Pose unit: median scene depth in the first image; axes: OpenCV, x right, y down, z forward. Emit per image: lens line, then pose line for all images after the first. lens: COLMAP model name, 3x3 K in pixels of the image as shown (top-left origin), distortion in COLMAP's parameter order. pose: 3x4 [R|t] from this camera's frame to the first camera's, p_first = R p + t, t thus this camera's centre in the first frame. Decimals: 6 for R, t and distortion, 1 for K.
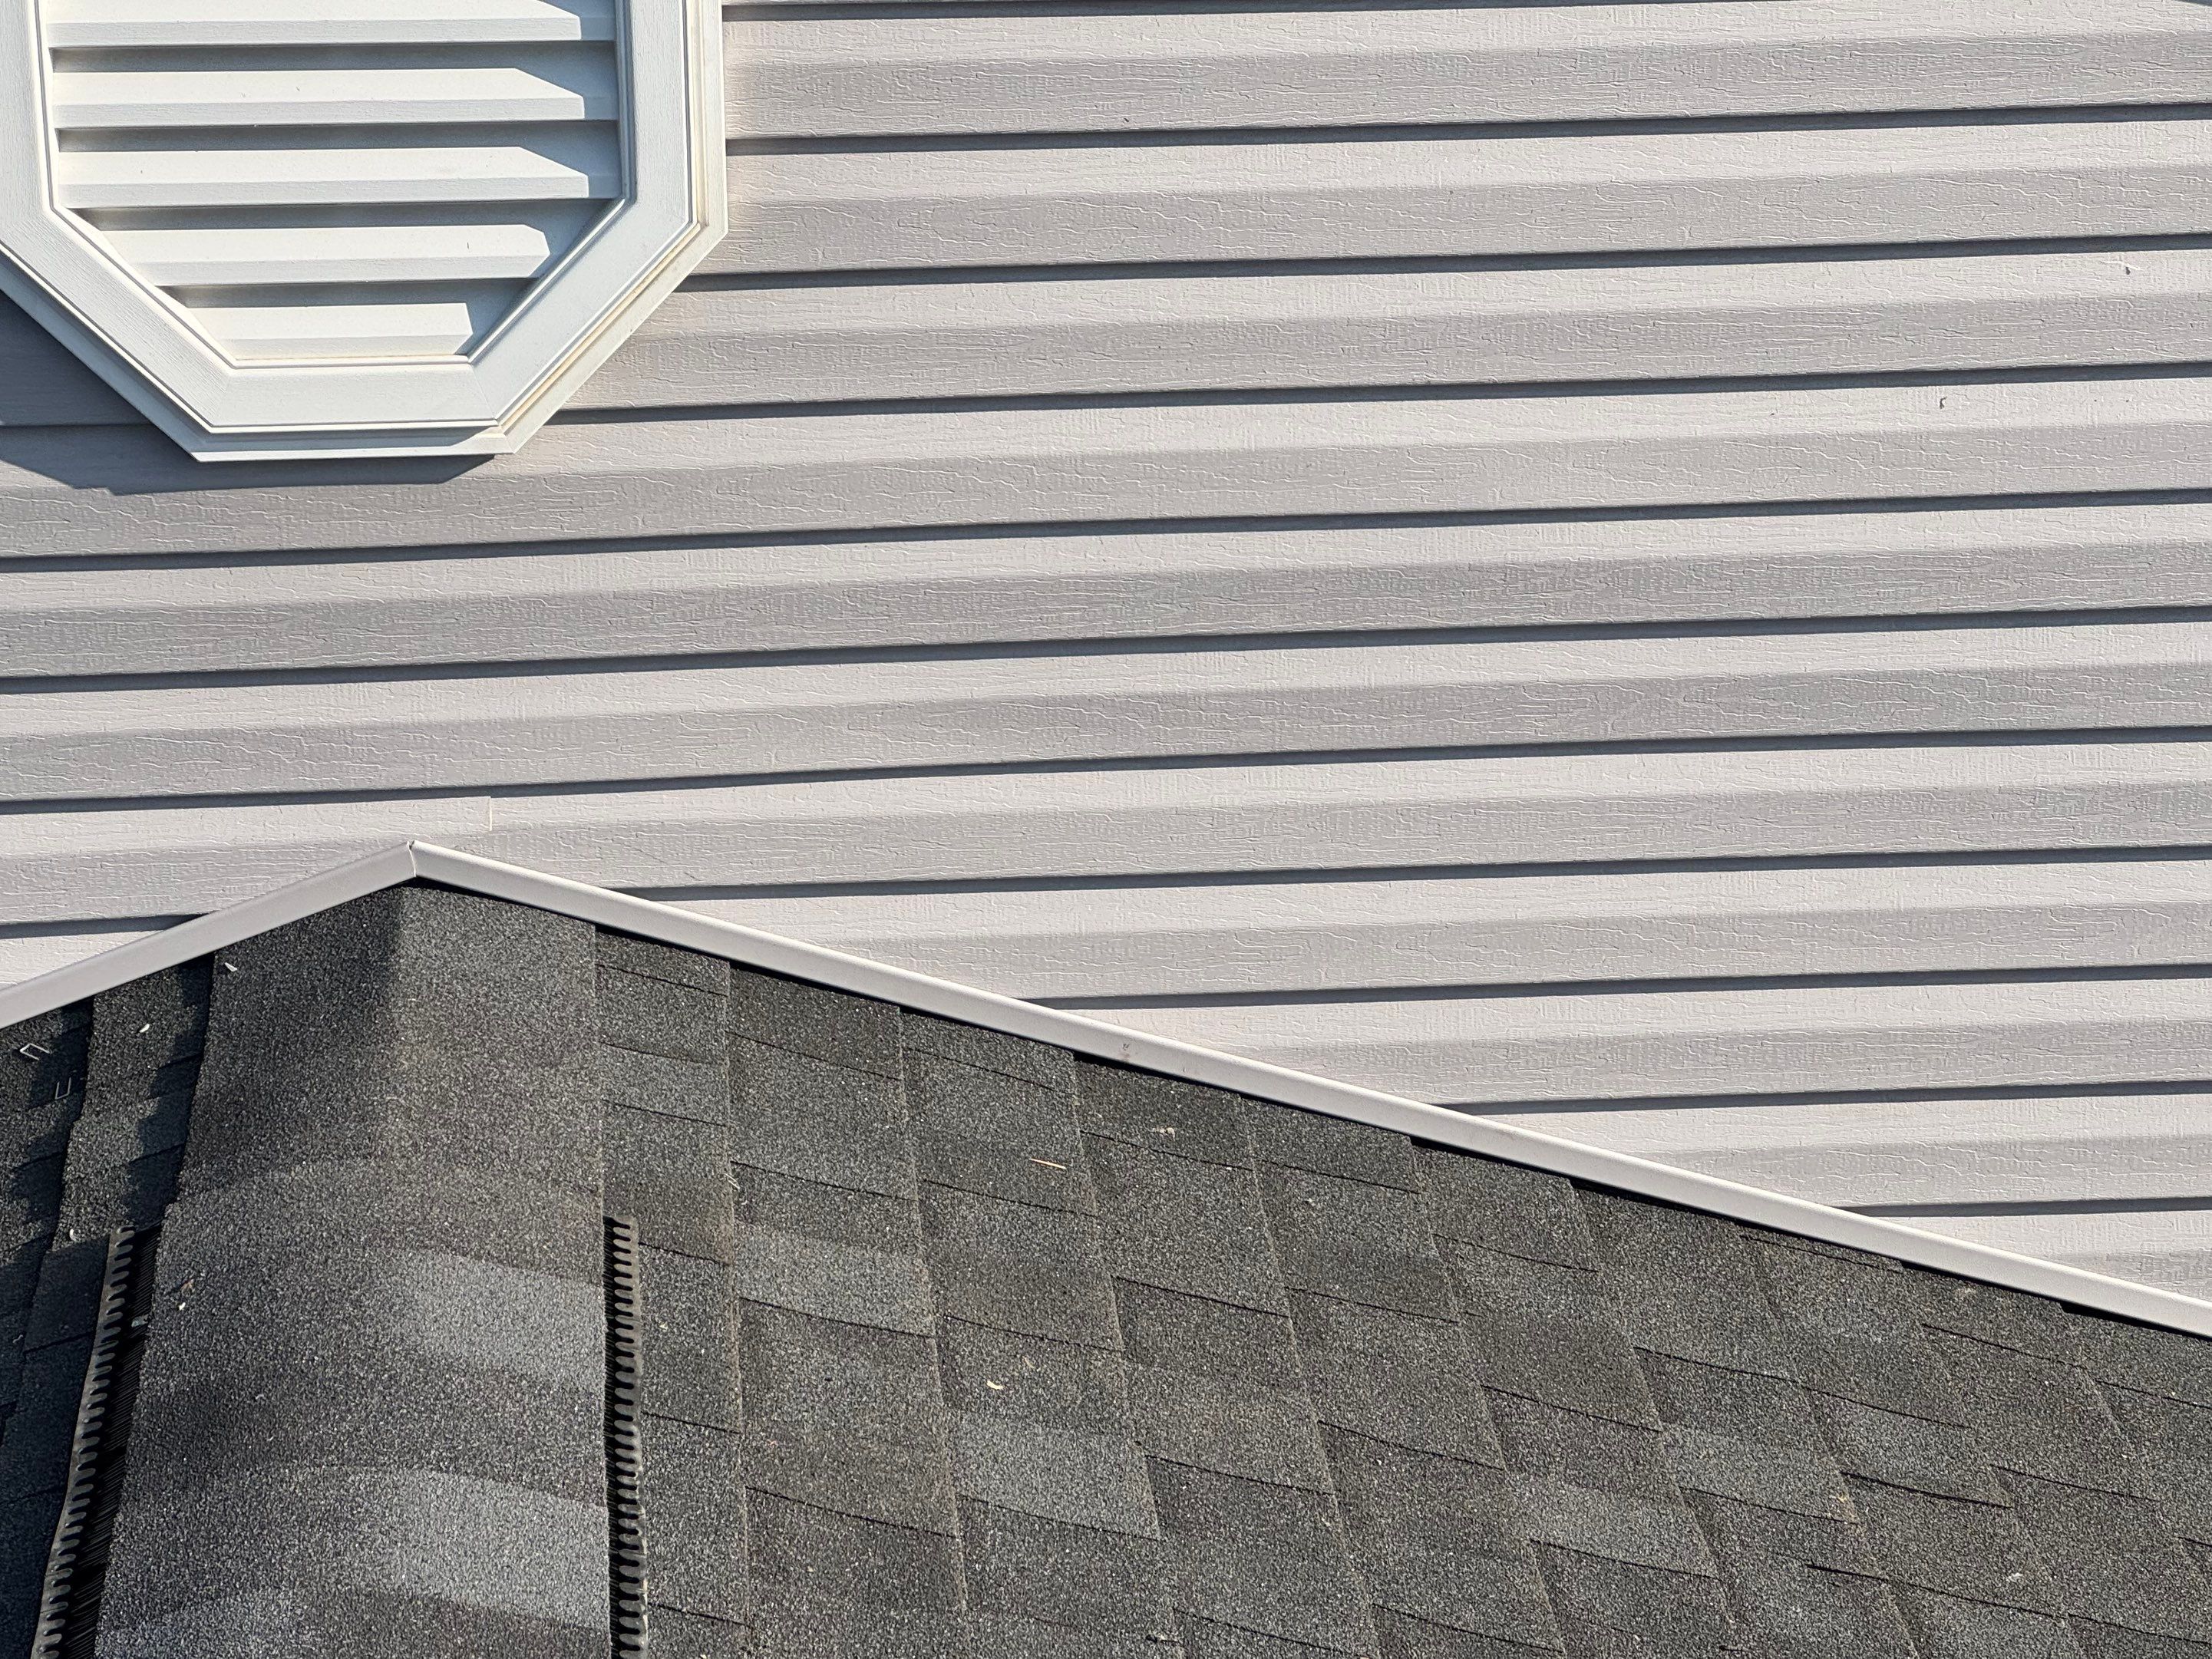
lens RADIAL K [[5270.7, 0, 1106.0], [0, 5270.7, 829.5], [0, 0, 1]] dist [0.035607, 2.341907]
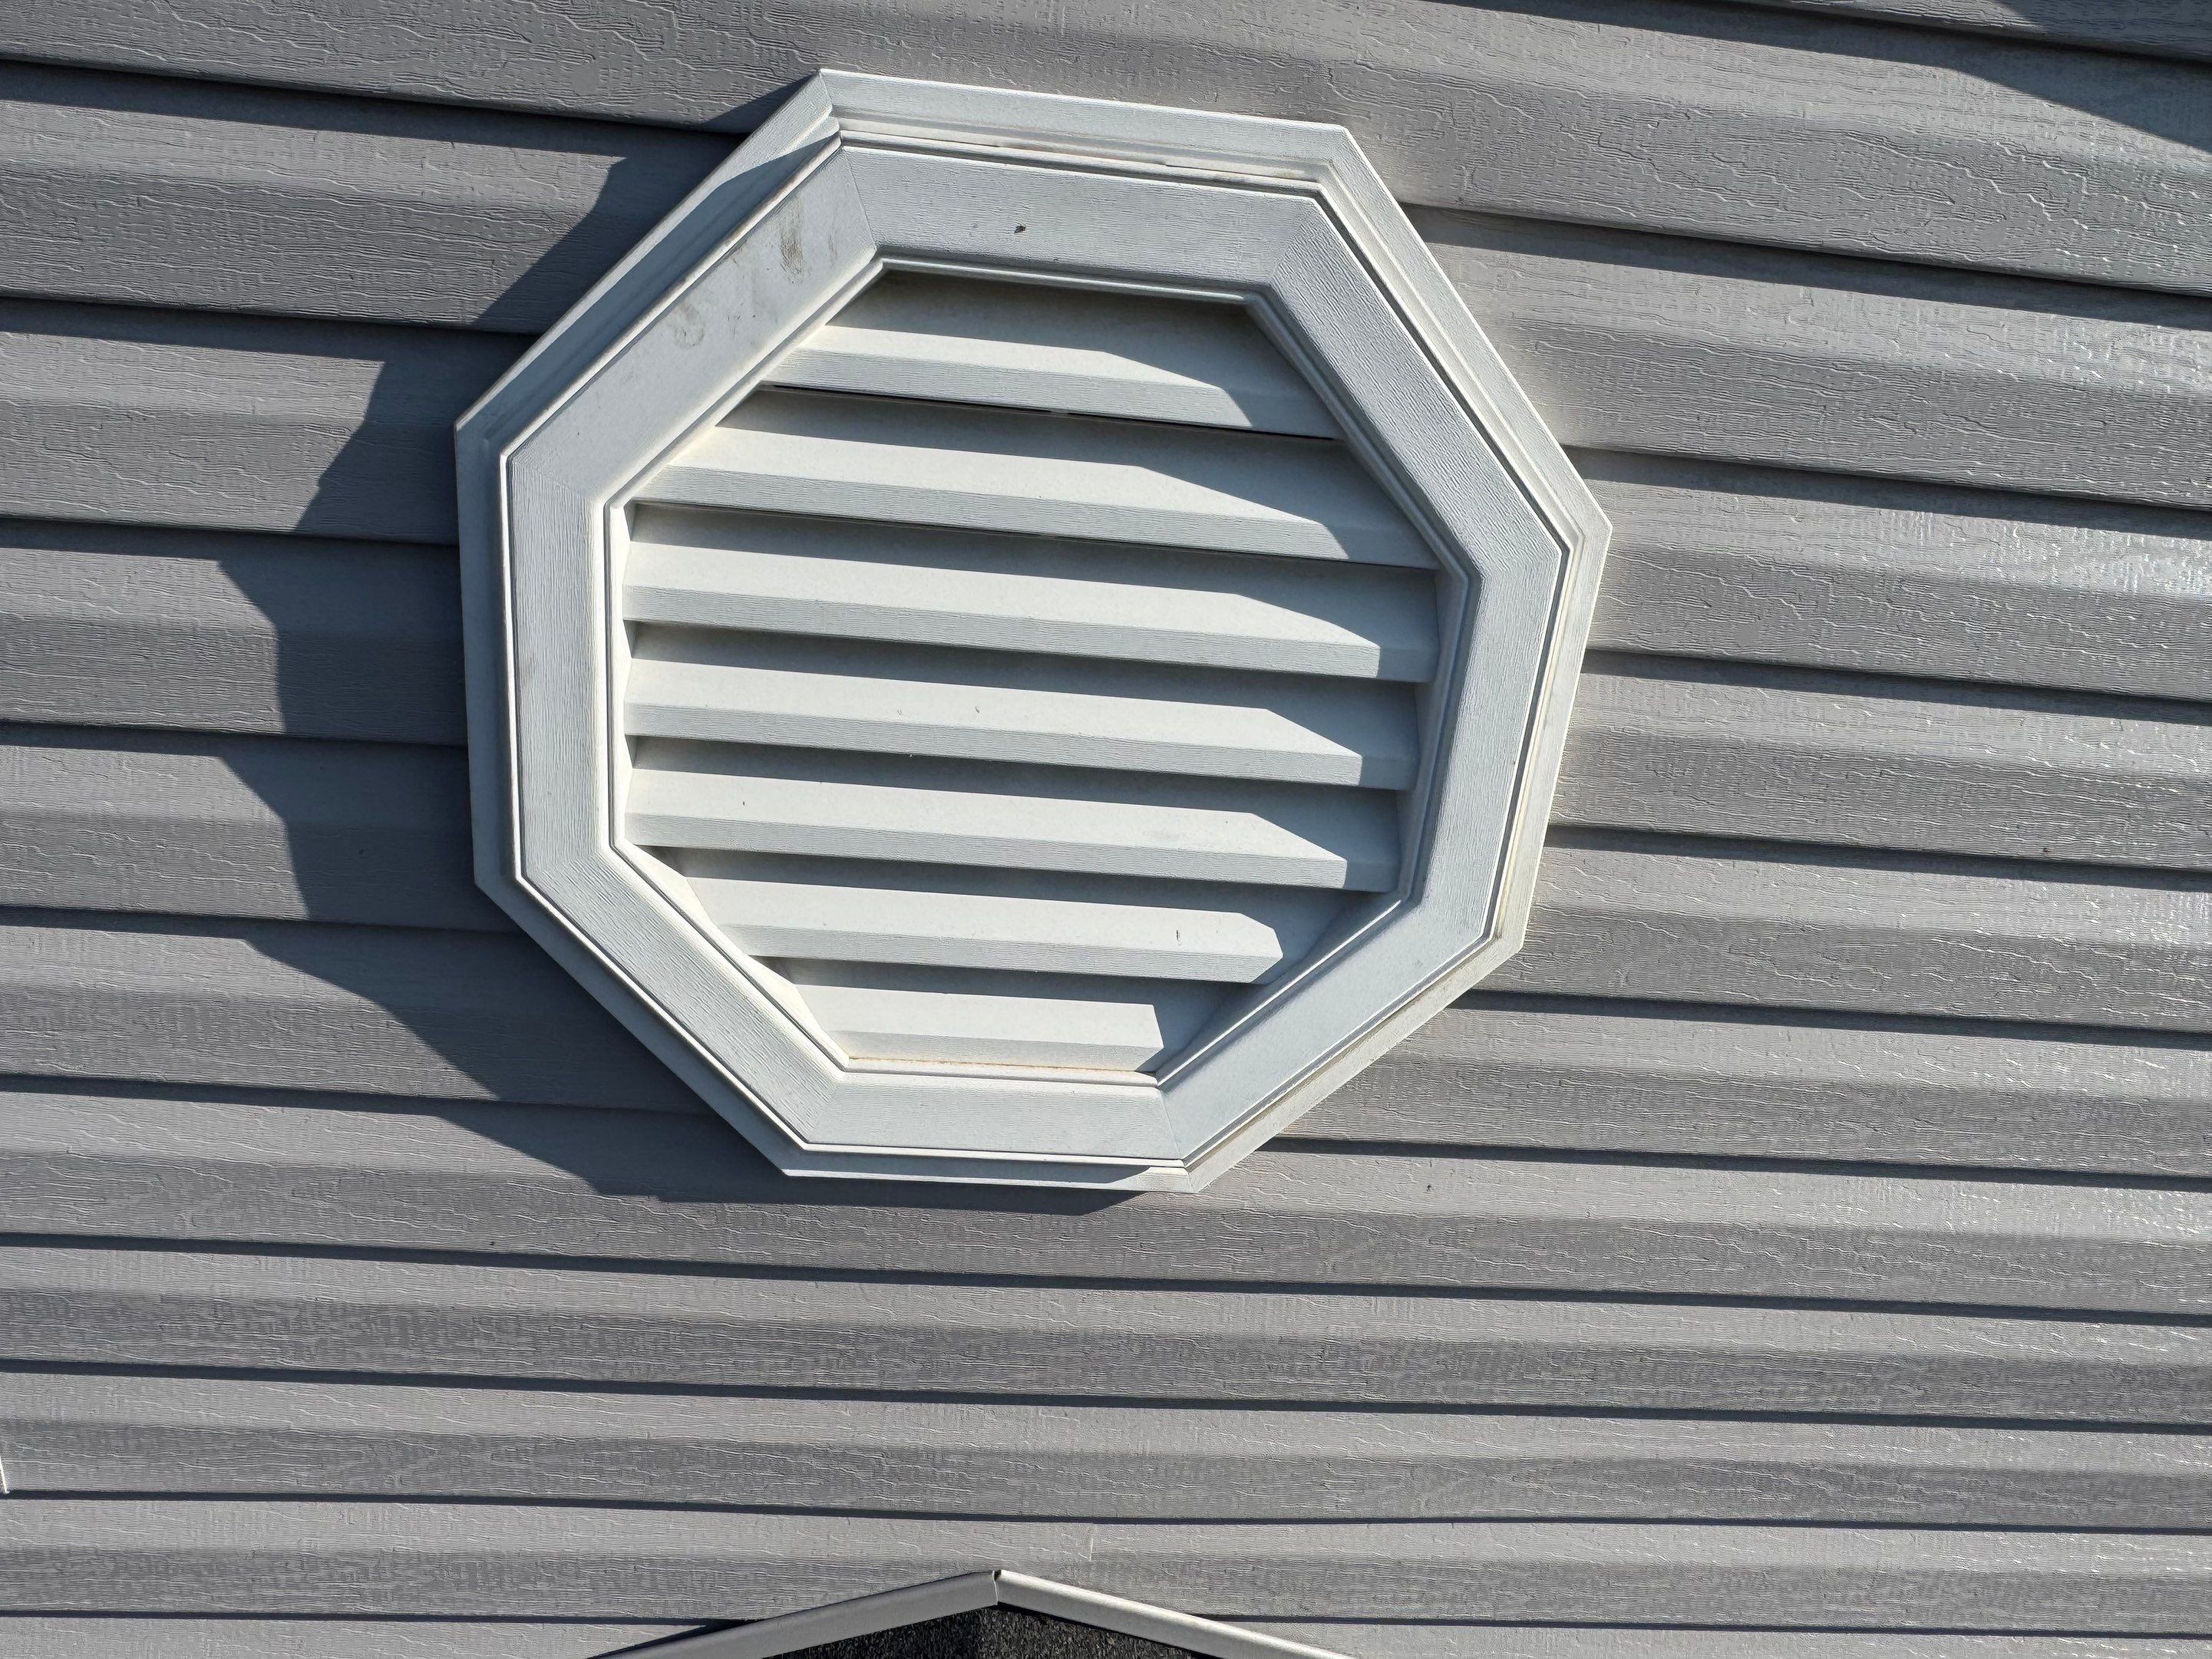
lens RADIAL K [[1506.3, 0, 1106.0], [0, 1506.3, 829.5], [0, 0, 1]] dist [-0.004082, -0.001110]
pose [[0.994542, 0.103973, -0.008710, -0.129578], [-0.103991, 0.994577, -0.001608, -0.123126], [0.008496, 0.002505, 0.999961, 0.787494]]
